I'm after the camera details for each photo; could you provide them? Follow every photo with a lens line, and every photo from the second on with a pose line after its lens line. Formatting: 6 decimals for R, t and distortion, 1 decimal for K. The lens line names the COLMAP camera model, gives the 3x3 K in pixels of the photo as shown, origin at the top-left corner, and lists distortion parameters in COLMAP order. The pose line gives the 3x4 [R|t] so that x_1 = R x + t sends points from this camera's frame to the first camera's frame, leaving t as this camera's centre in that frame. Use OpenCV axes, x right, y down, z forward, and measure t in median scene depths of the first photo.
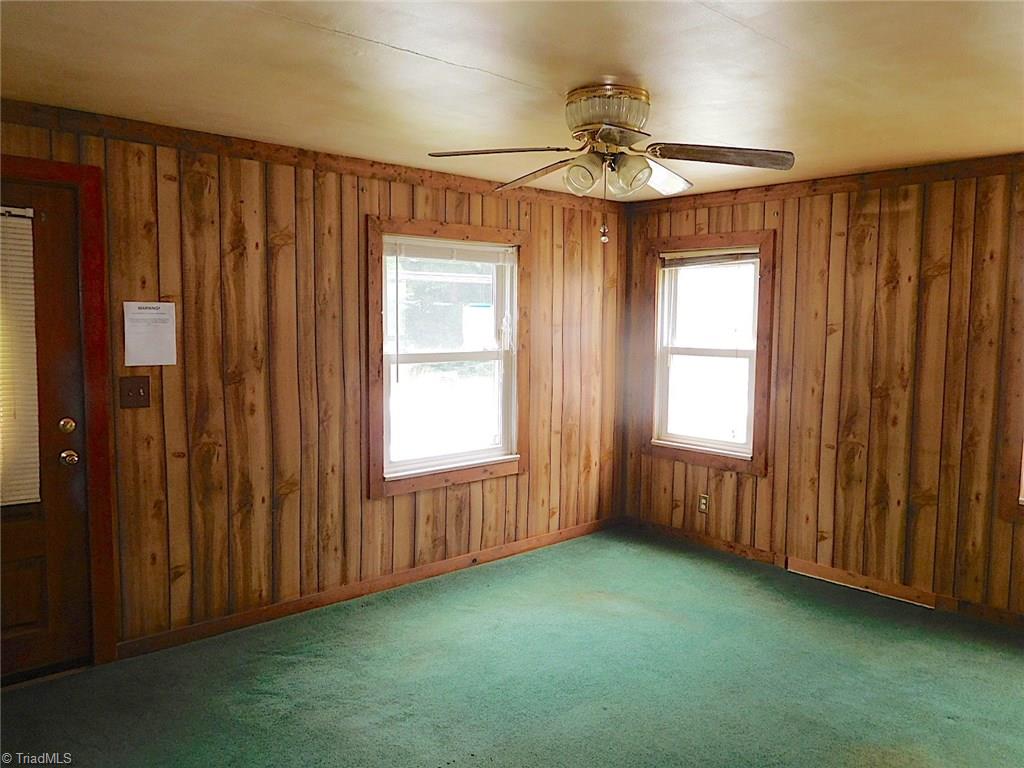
lens RADIAL K [[770.1, 0, 512.0], [0, 770.1, 384.0], [0, 0, 1]] dist [-0.021677, -0.002683]
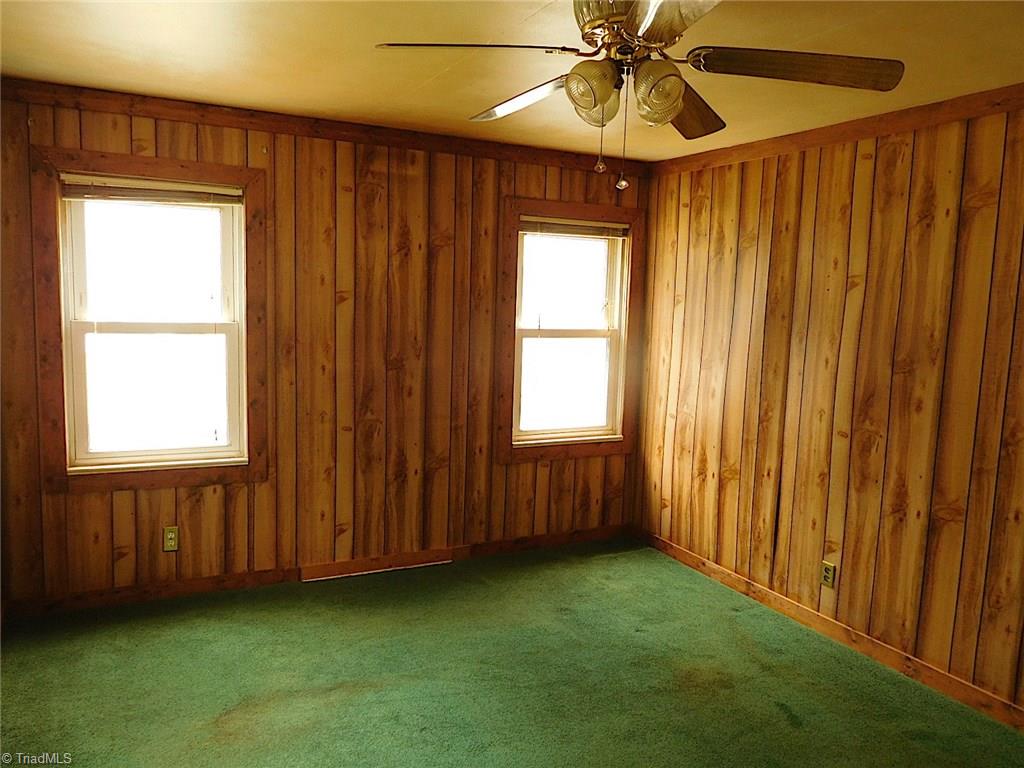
lens RADIAL K [[770.1, 0, 512.0], [0, 770.1, 384.0], [0, 0, 1]] dist [-0.021677, -0.002683]
pose [[0.265197, -0.116625, 0.957115, -0.397307], [0.047471, 0.993033, 0.107848, -0.059740], [-0.963025, 0.016834, 0.268885, 0.588475]]
